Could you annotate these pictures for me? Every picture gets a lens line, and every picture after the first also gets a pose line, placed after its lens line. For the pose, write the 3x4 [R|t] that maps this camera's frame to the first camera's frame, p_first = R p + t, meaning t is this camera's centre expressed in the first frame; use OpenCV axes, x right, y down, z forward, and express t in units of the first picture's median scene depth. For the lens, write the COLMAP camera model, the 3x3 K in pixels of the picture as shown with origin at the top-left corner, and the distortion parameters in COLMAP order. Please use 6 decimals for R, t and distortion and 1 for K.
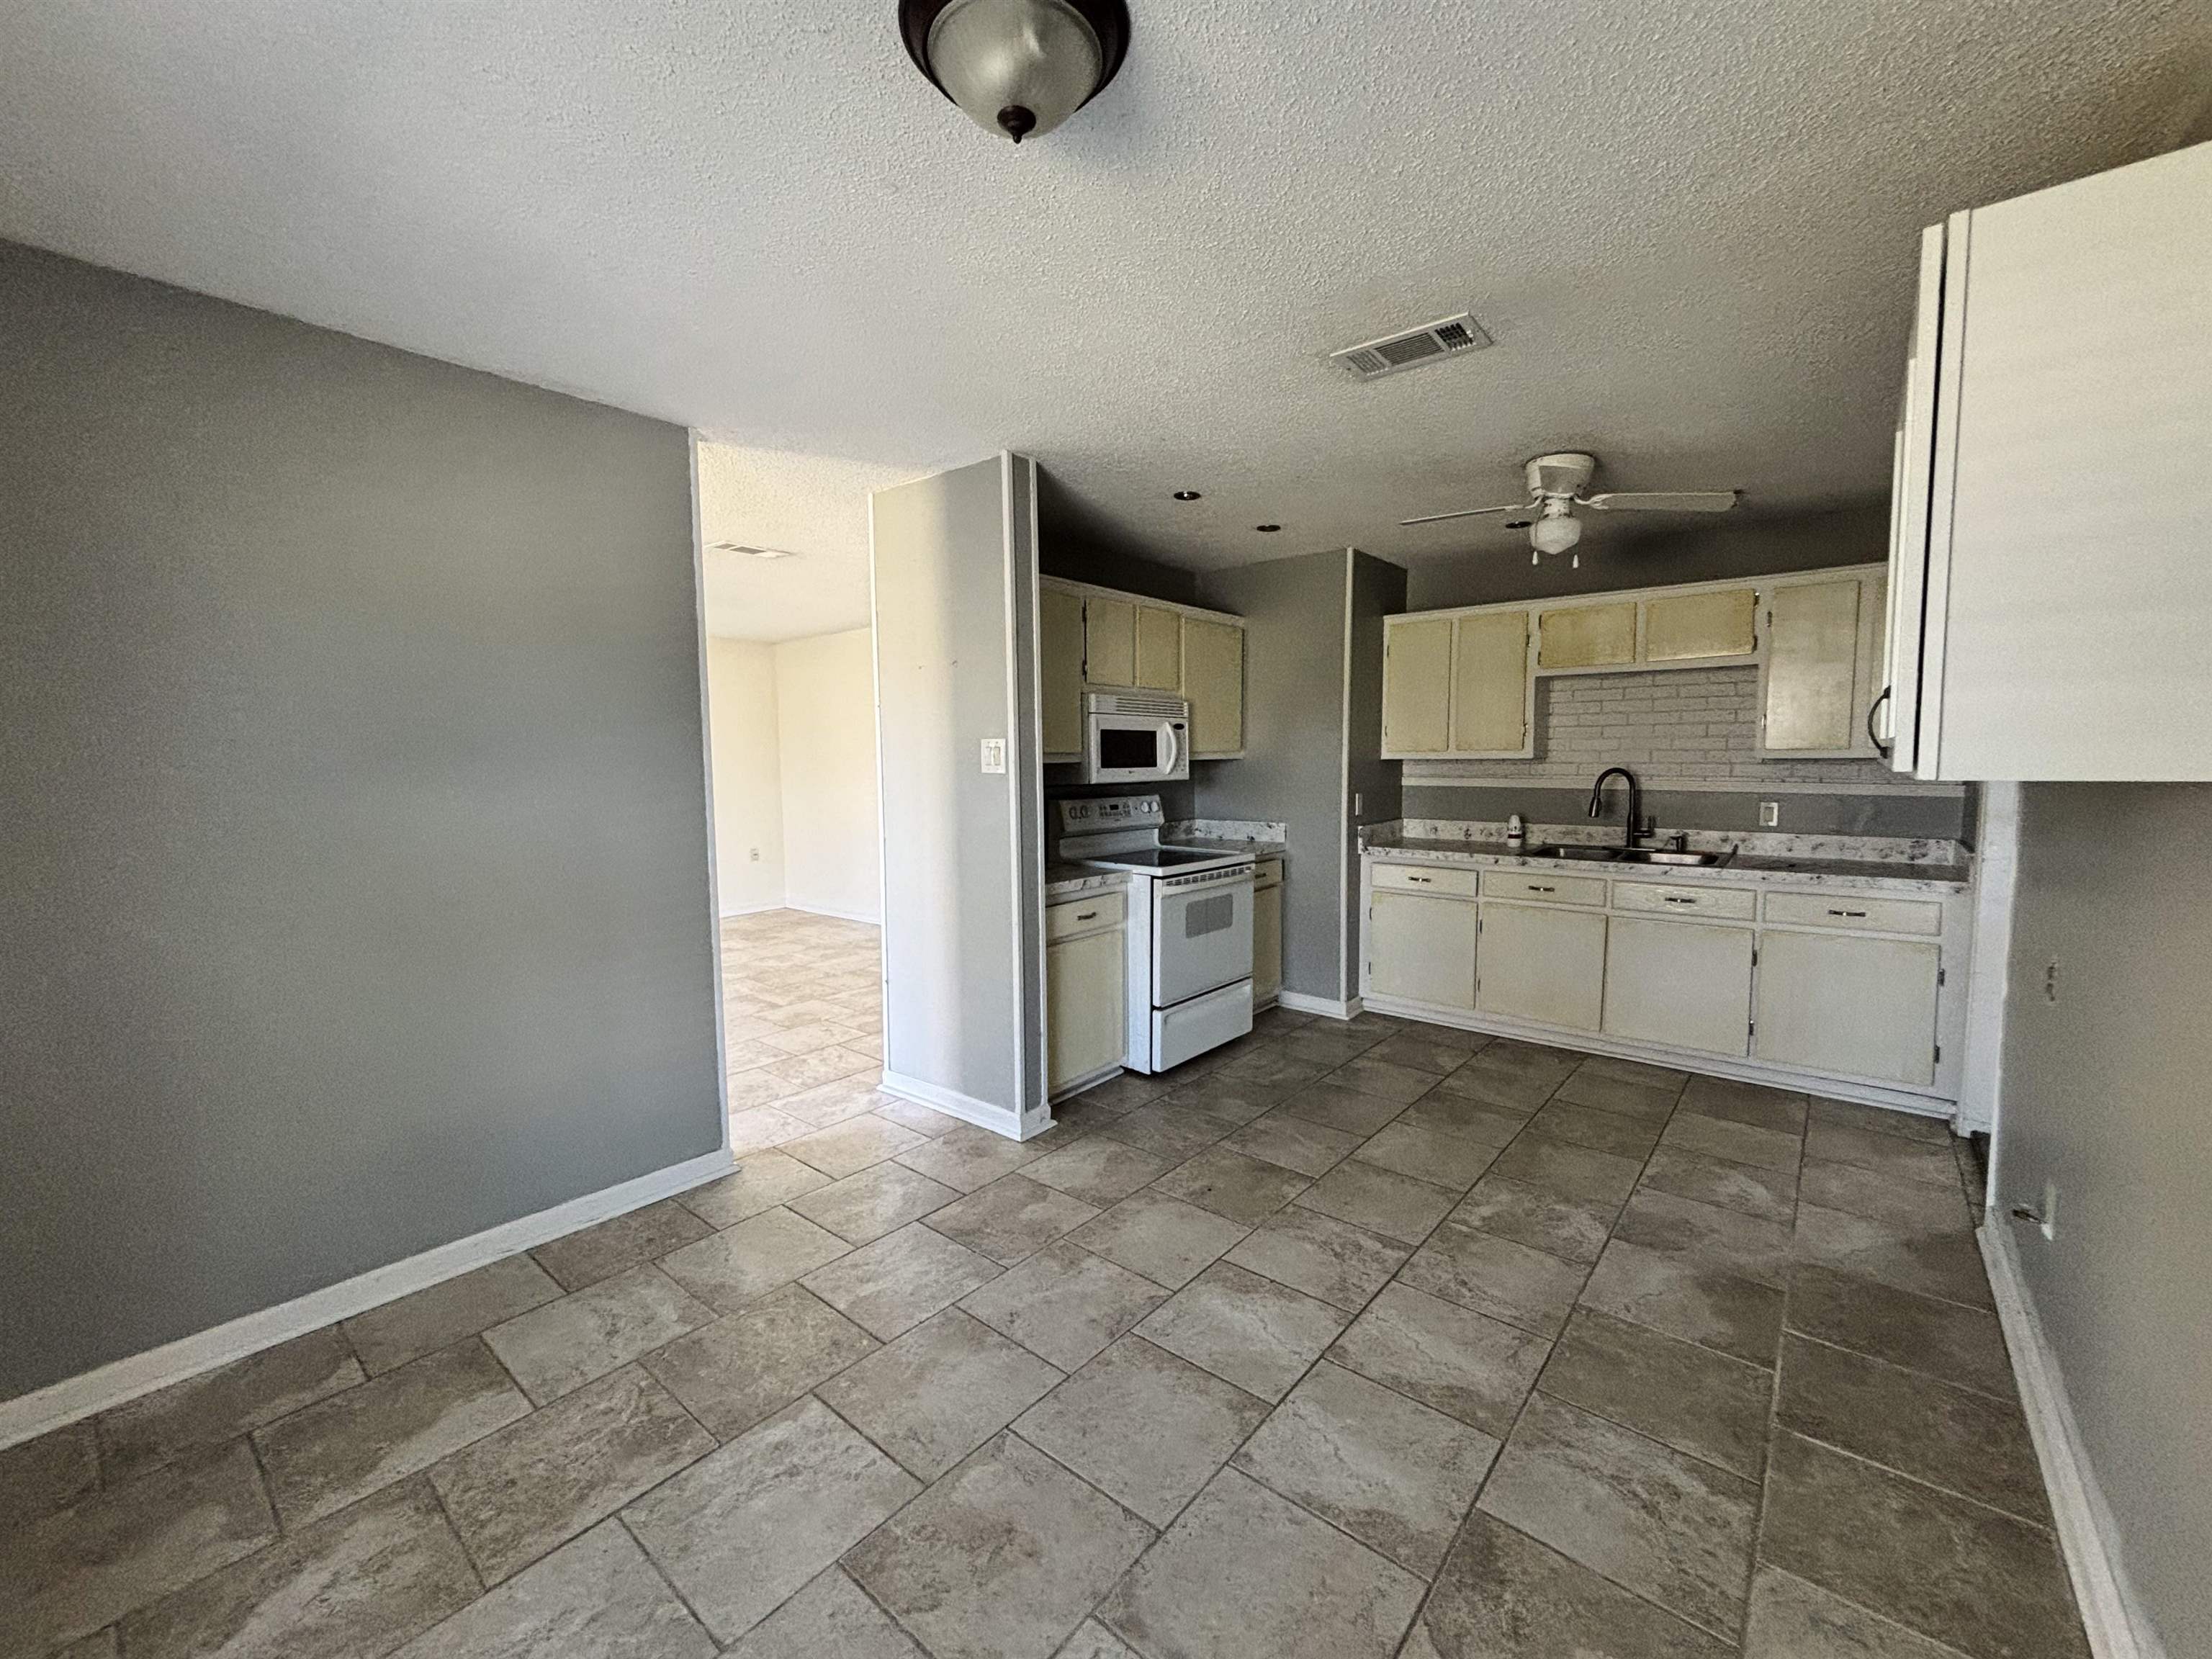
lens RADIAL K [[892.2, 0, 1109.2], [0, 892.2, 816.0], [0, 0, 1]] dist [0.002433, -0.000202]
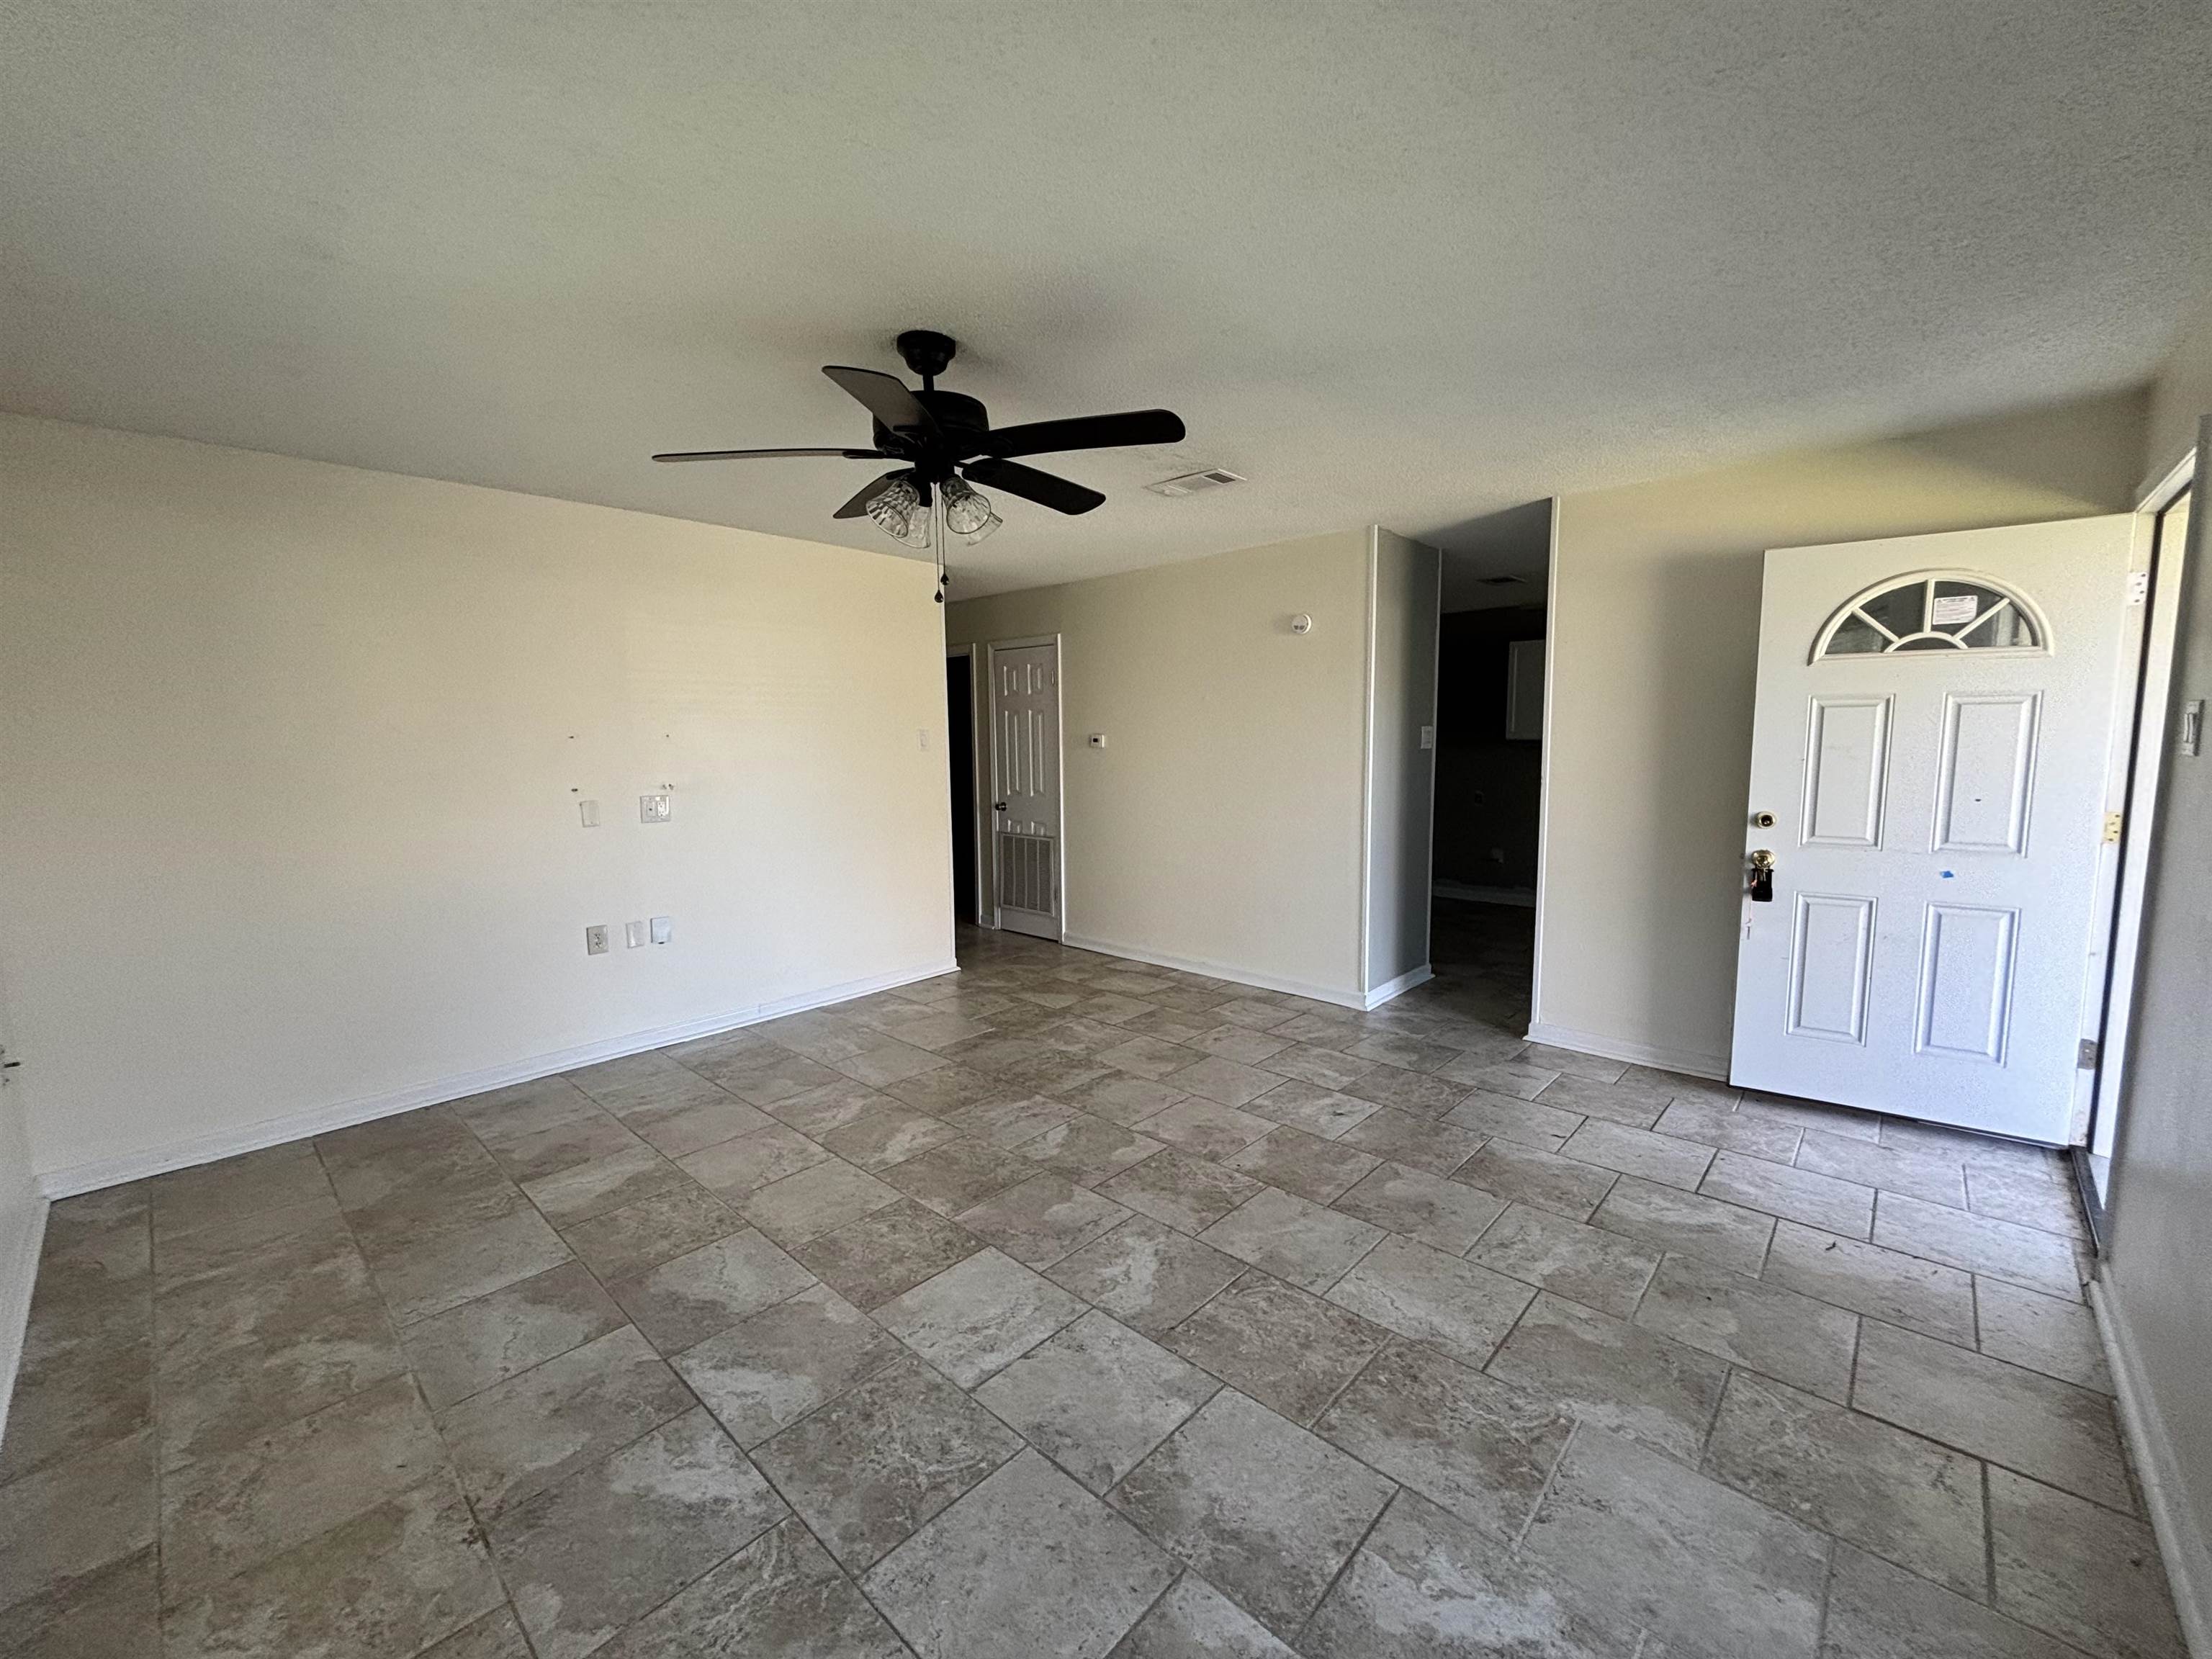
lens RADIAL K [[892.2, 0, 1109.2], [0, 892.2, 816.0], [0, 0, 1]] dist [0.002433, -0.000202]
pose [[0.052282, -0.080438, 0.995388, -1.192018], [0.084413, 0.993539, 0.075854, -0.060894], [-0.995058, 0.080058, 0.058735, 1.030935]]
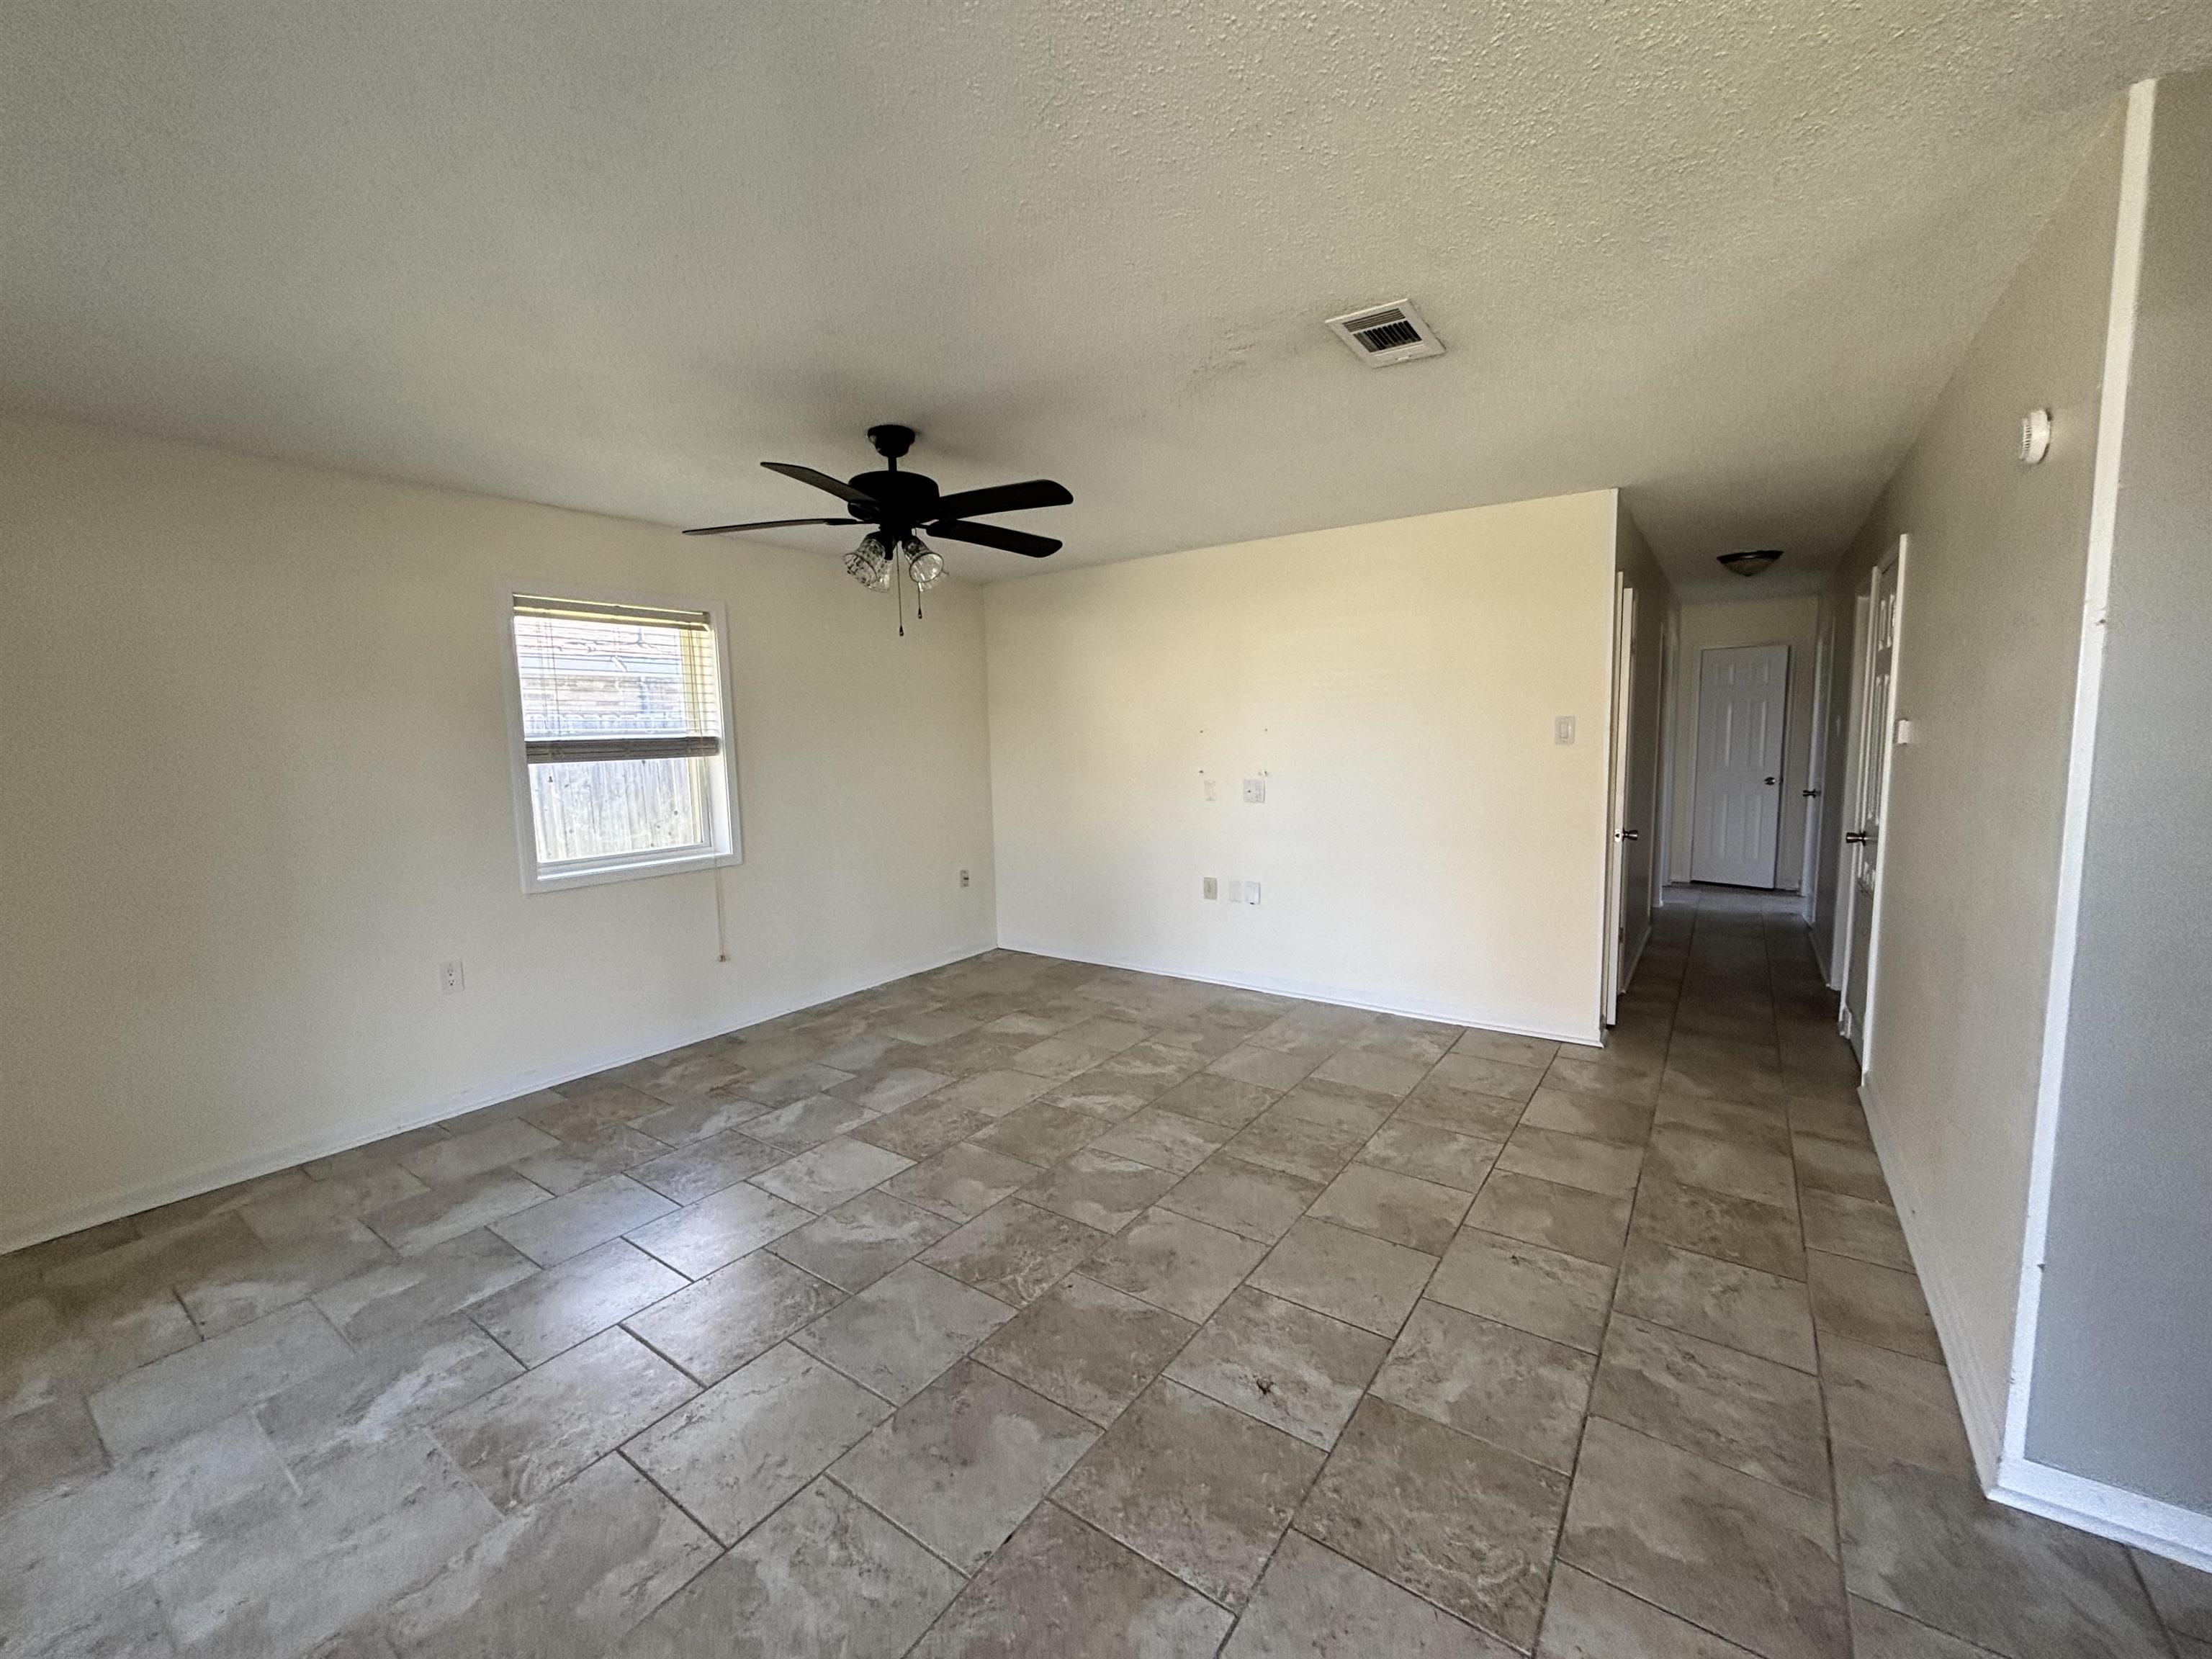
lens RADIAL K [[892.2, 0, 1109.2], [0, 892.2, 816.0], [0, 0, 1]] dist [0.002433, -0.000202]
pose [[0.996020, -0.012558, 0.088241, -0.597905], [0.010325, 0.999616, 0.025723, -0.038591], [-0.088530, -0.024710, 0.995767, 0.497835]]
